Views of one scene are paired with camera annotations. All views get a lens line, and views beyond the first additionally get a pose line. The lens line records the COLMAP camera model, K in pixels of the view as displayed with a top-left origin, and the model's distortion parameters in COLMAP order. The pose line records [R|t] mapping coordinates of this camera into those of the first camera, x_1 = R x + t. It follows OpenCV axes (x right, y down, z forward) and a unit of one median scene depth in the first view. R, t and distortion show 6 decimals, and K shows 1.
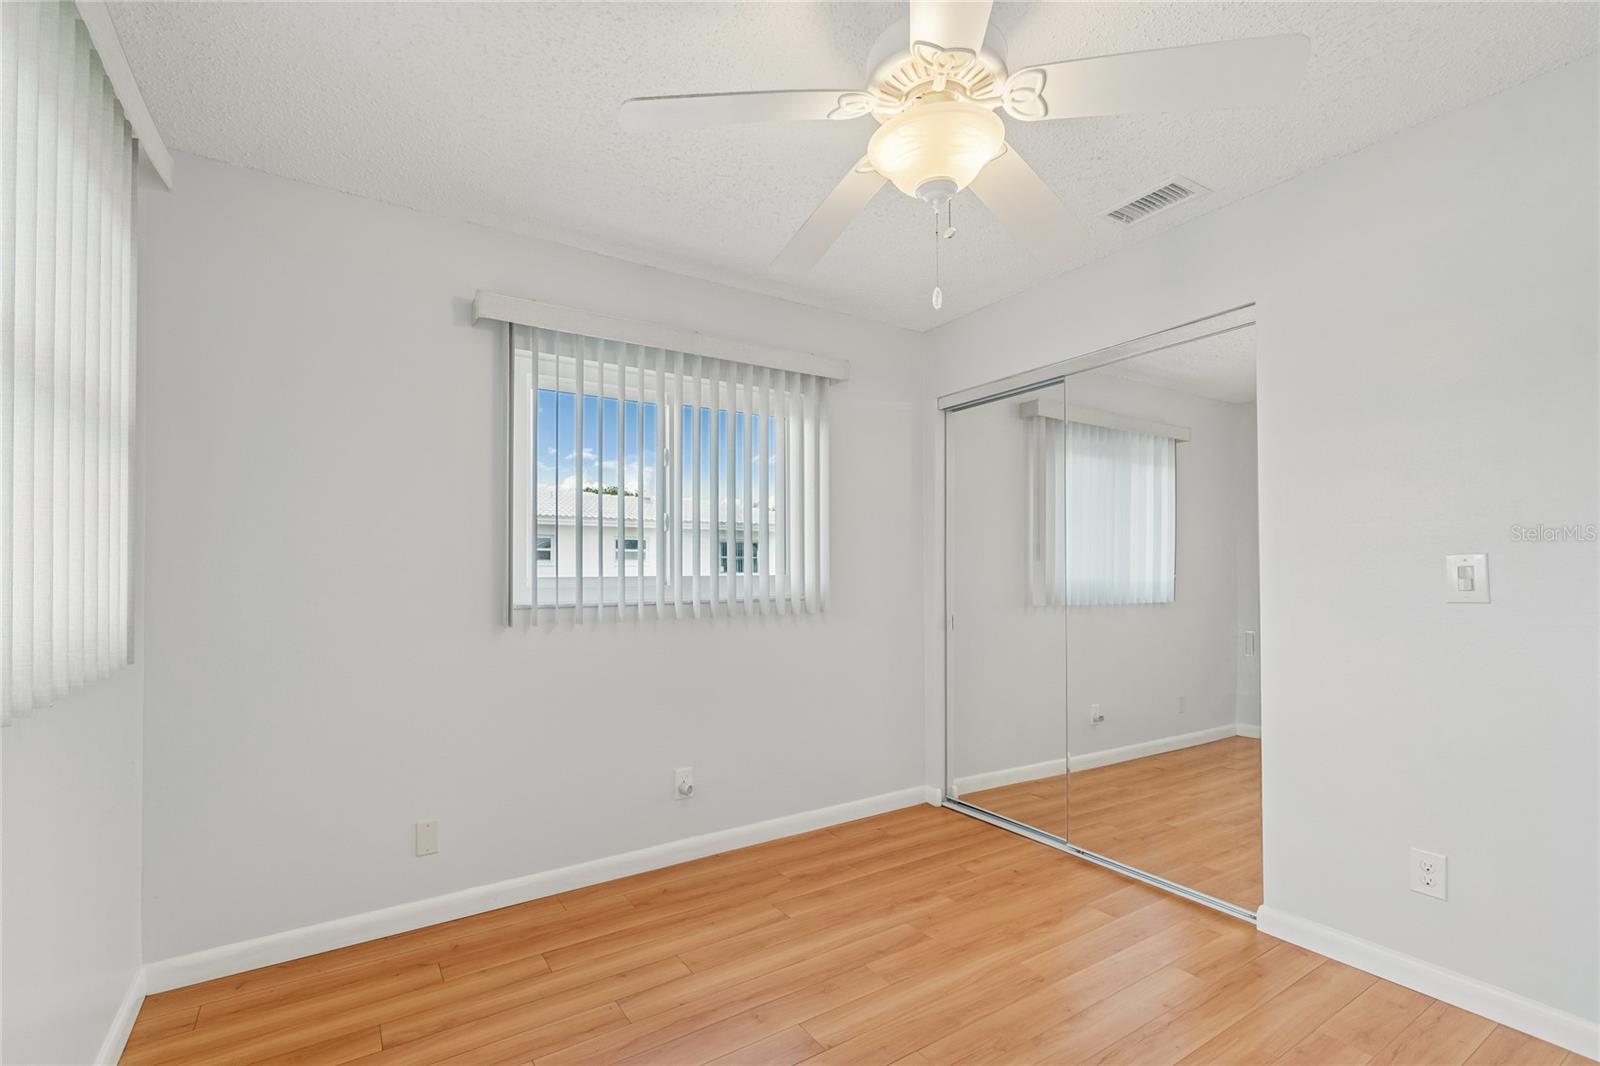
lens RADIAL K [[719.0, 0, 803.8], [0, 719.0, 564.6], [0, 0, 1]] dist [0.000869, -0.000035]
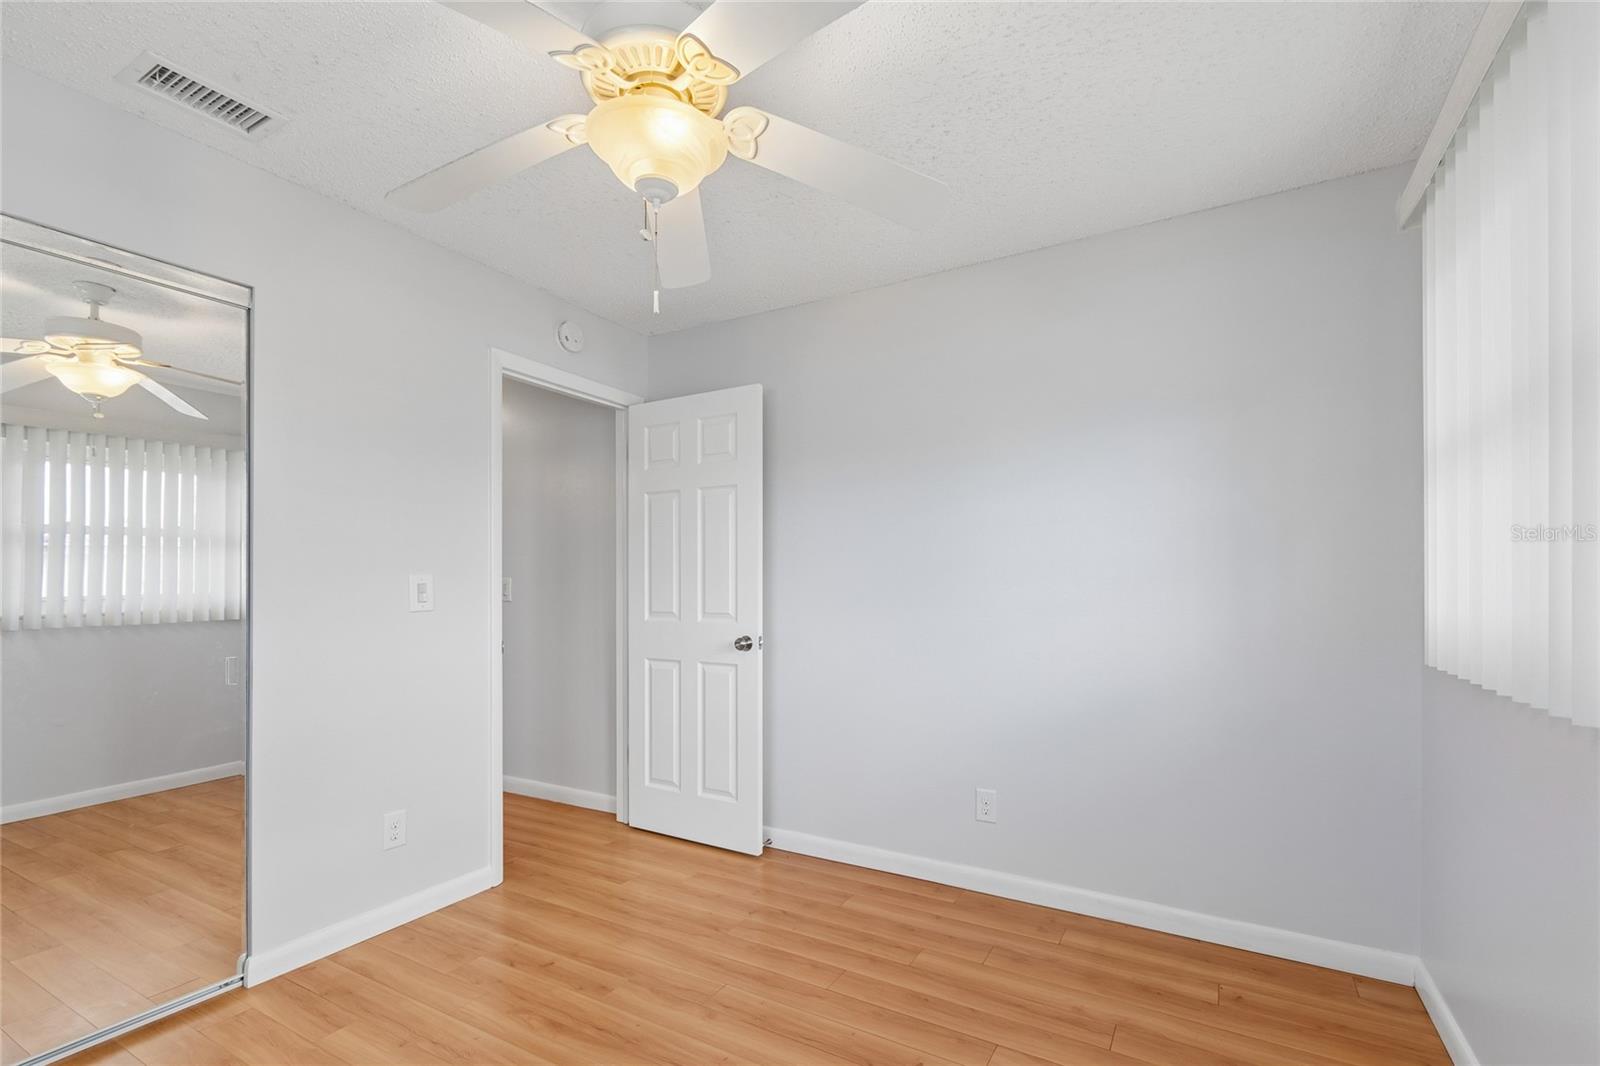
lens RADIAL K [[719.0, 0, 803.8], [0, 719.0, 564.6], [0, 0, 1]] dist [0.000869, -0.000035]
pose [[-0.455778, 0.025556, 0.889727, -0.540132], [-0.017512, 0.999137, -0.037669, 0.002396], [-0.889921, -0.032750, -0.454937, 0.883617]]
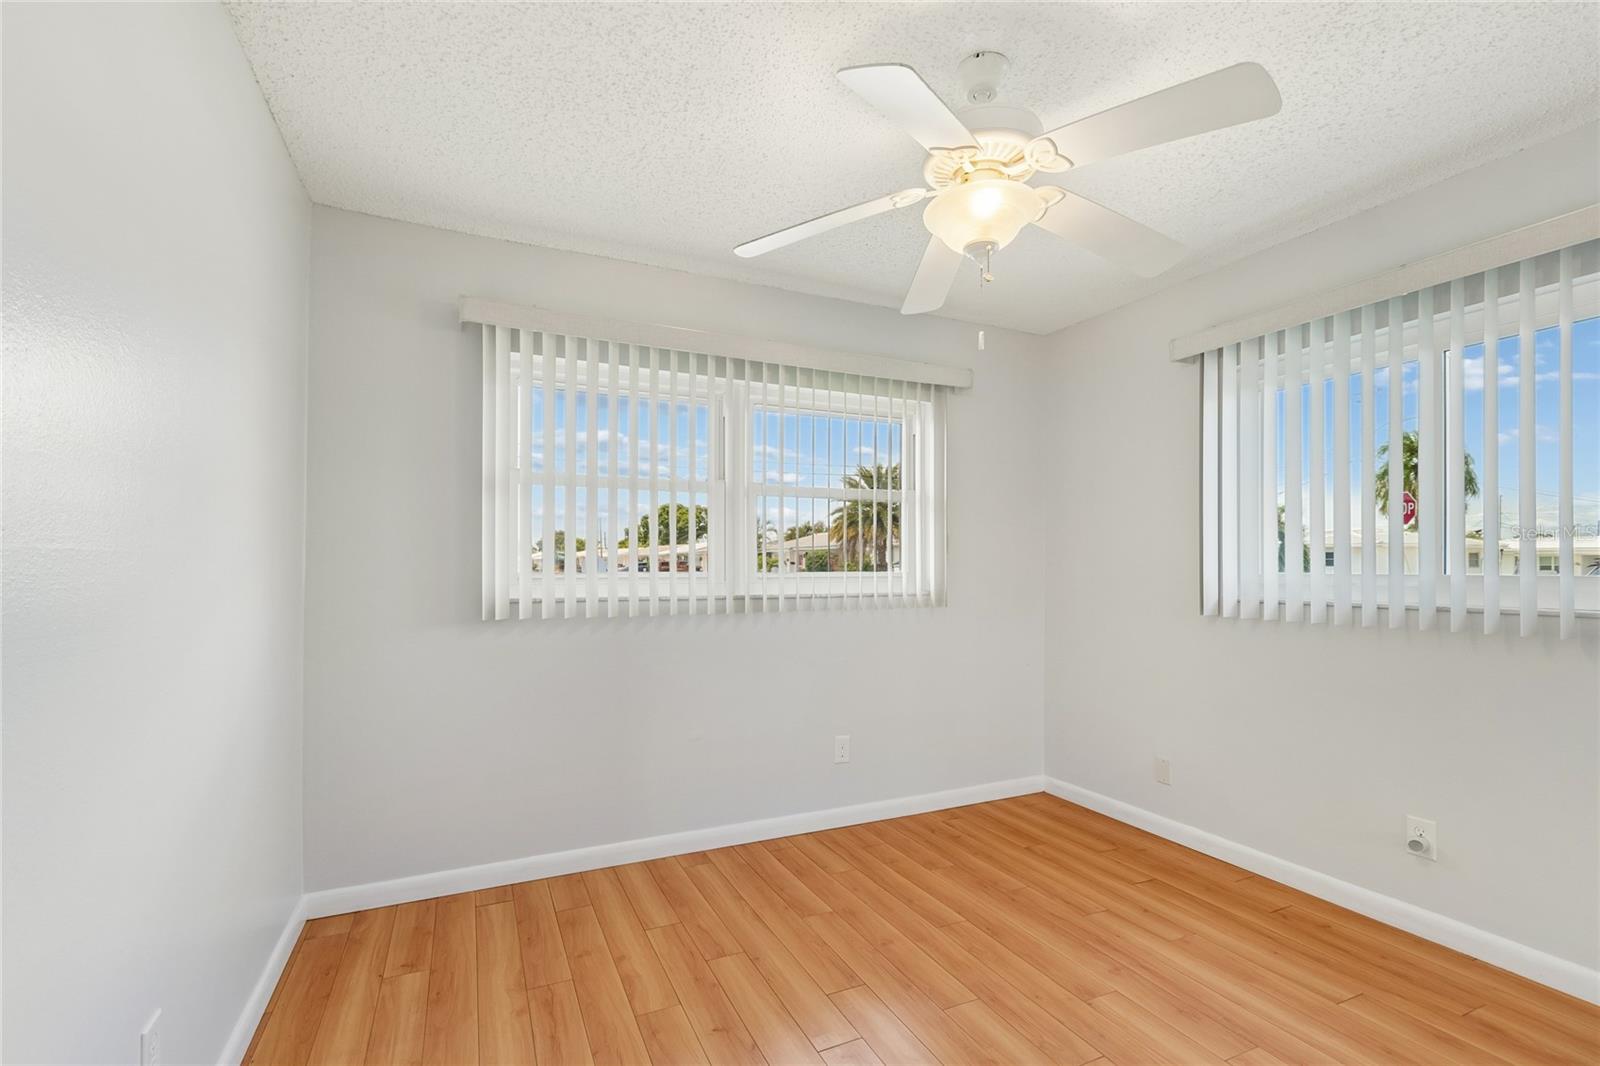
lens RADIAL K [[719.0, 0, 803.8], [0, 719.0, 564.6], [0, 0, 1]] dist [0.000869, -0.000035]
pose [[-0.150282, 0.002474, -0.988640, 0.996534], [0.014194, 0.999899, 0.000345, -0.015300], [0.988541, -0.013981, -0.150302, 0.610016]]
